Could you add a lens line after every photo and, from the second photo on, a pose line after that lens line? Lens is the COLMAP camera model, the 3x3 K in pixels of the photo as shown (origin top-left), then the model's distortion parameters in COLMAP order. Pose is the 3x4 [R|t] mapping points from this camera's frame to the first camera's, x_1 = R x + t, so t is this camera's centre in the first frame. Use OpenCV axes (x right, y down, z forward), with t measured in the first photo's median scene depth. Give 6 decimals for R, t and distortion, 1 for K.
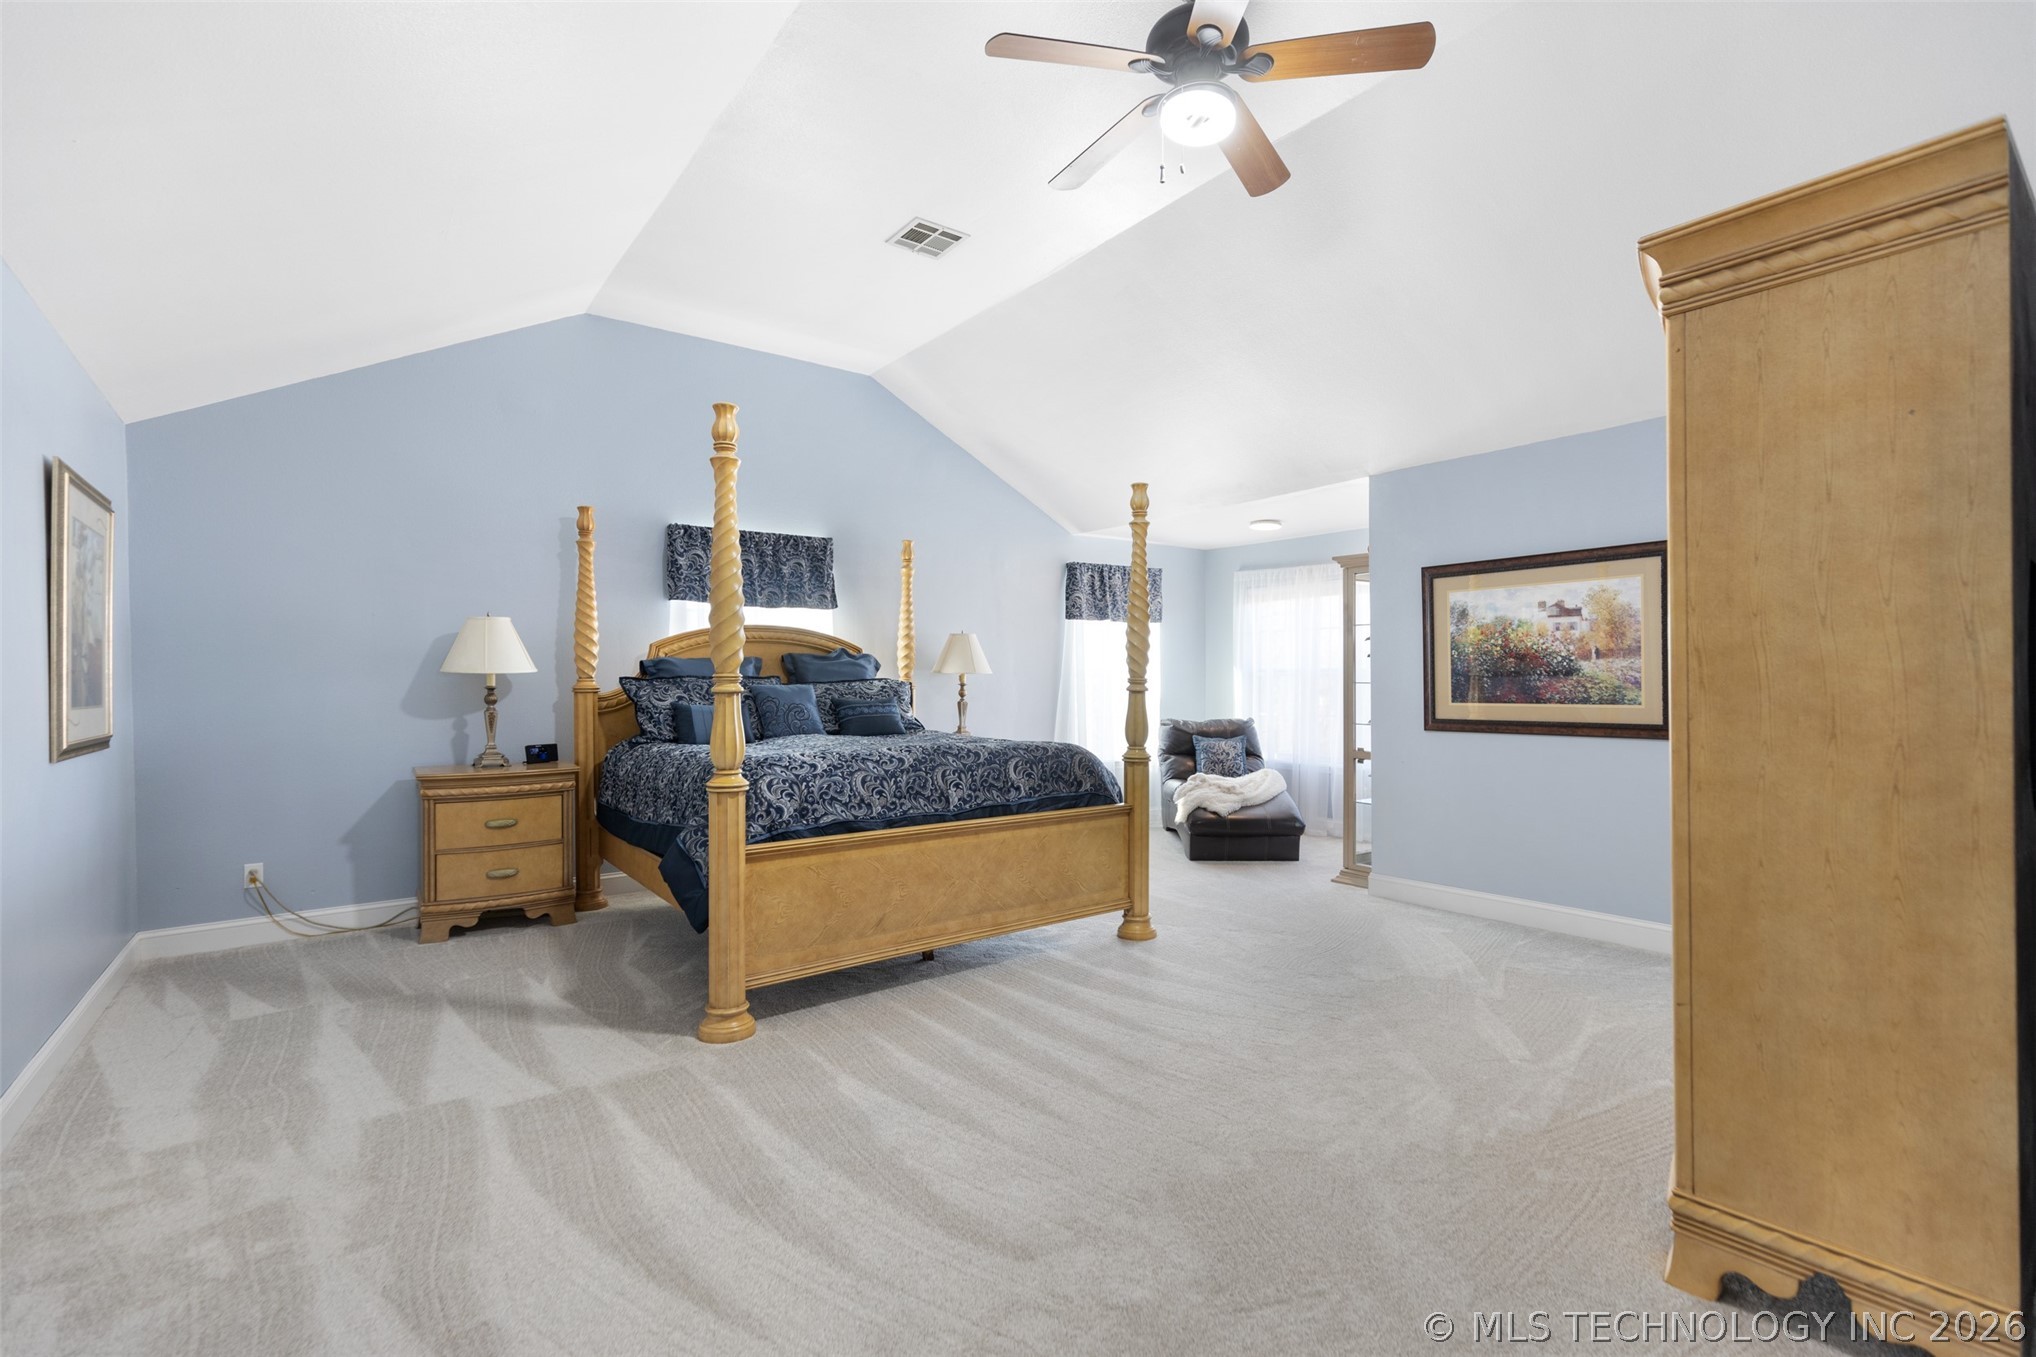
lens RADIAL K [[920.6, 0, 1019.7], [0, 920.6, 694.9], [0, 0, 1]] dist [-0.000883, -0.000303]
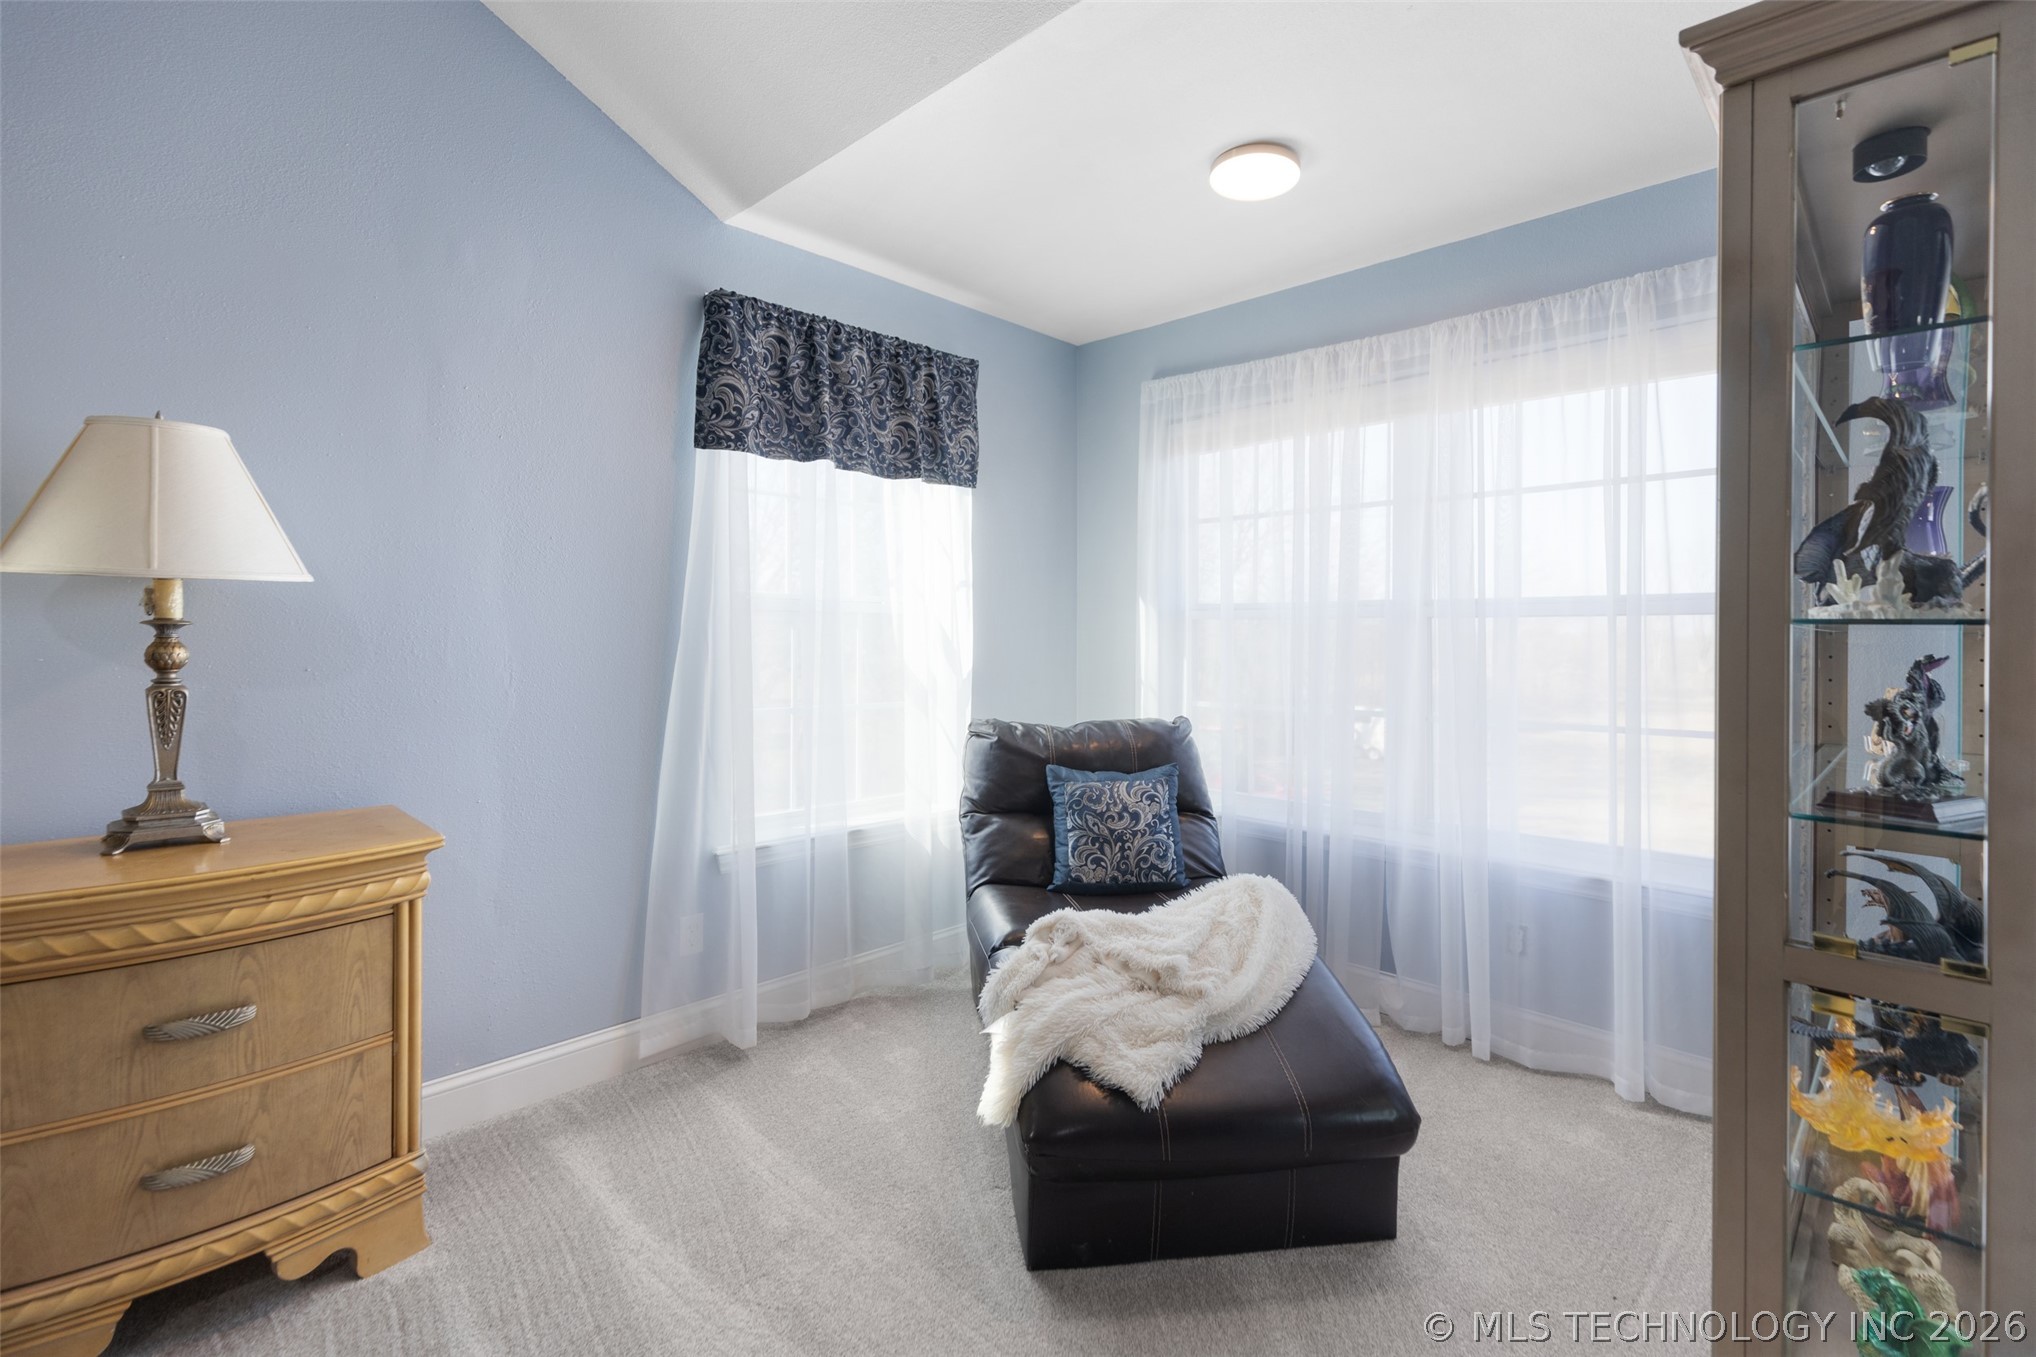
lens RADIAL K [[919.4, 0, 1021.9], [0, 919.4, 660.6], [0, 0, 1]] dist [0.000286, -0.000001]
pose [[0.988496, 0.004176, 0.151187, 0.119156], [-0.005590, 0.999944, 0.008934, -0.004172], [-0.151141, -0.009676, 0.988465, 0.618415]]
